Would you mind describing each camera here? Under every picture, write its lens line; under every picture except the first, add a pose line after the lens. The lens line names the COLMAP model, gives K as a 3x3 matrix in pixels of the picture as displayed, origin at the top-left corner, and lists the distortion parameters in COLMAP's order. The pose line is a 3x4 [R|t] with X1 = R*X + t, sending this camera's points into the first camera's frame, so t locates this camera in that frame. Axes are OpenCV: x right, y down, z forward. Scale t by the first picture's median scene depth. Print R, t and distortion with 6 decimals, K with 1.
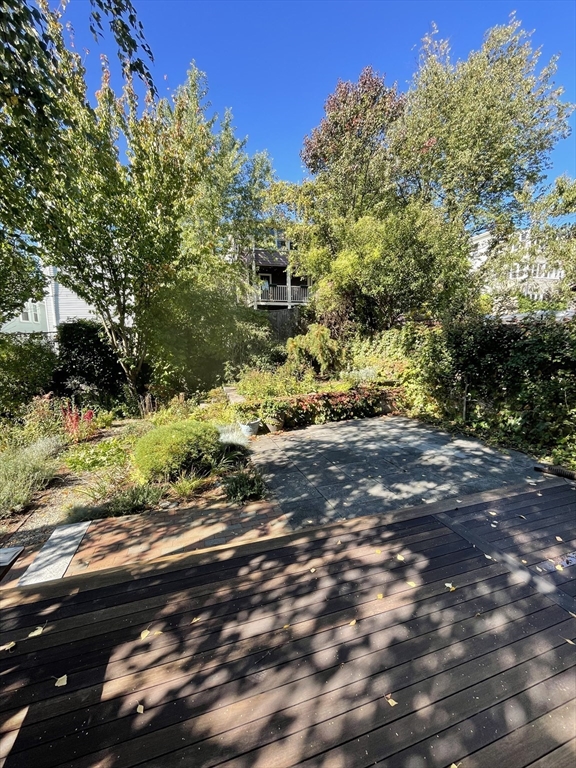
lens RADIAL K [[310.4, 0, 288.1], [0, 310.4, 386.6], [0, 0, 1]] dist [-0.008080, 0.000181]
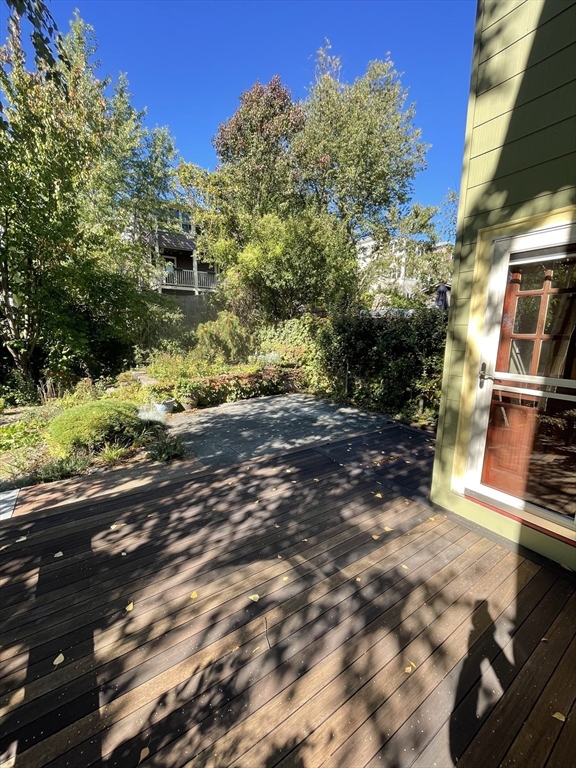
lens RADIAL K [[310.4, 0, 288.1], [0, 310.4, 386.6], [0, 0, 1]] dist [-0.008080, 0.000181]
pose [[0.958581, -0.027481, 0.283492, -0.014090], [0.016545, 0.999026, 0.040899, 0.020310], [-0.284340, -0.034514, 0.958102, -0.112291]]
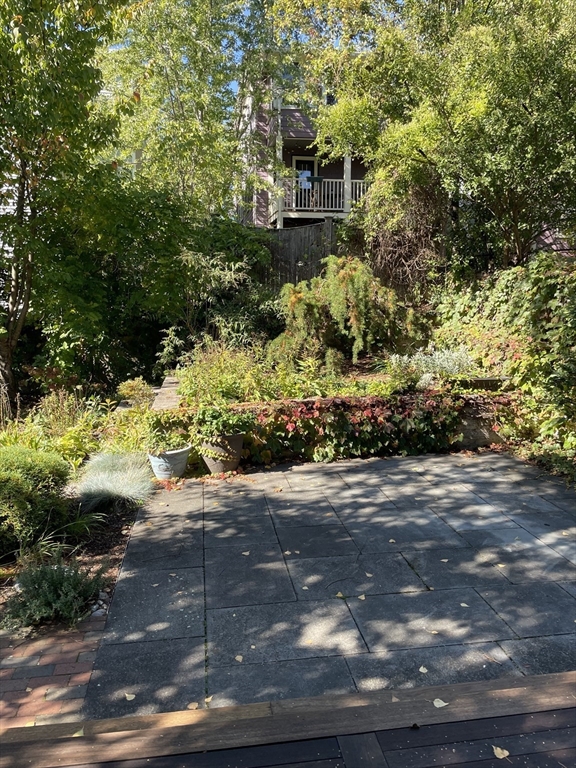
lens RADIAL K [[582.4, 0, 288.0], [0, 582.4, 384.0], [0, 0, 1]] dist [0.035693, -0.000254]
pose [[0.987369, 0.041957, -0.152782, 0.163850], [-0.039136, 0.999004, 0.021427, -0.016994], [0.153528, -0.015177, 0.988028, 0.077916]]
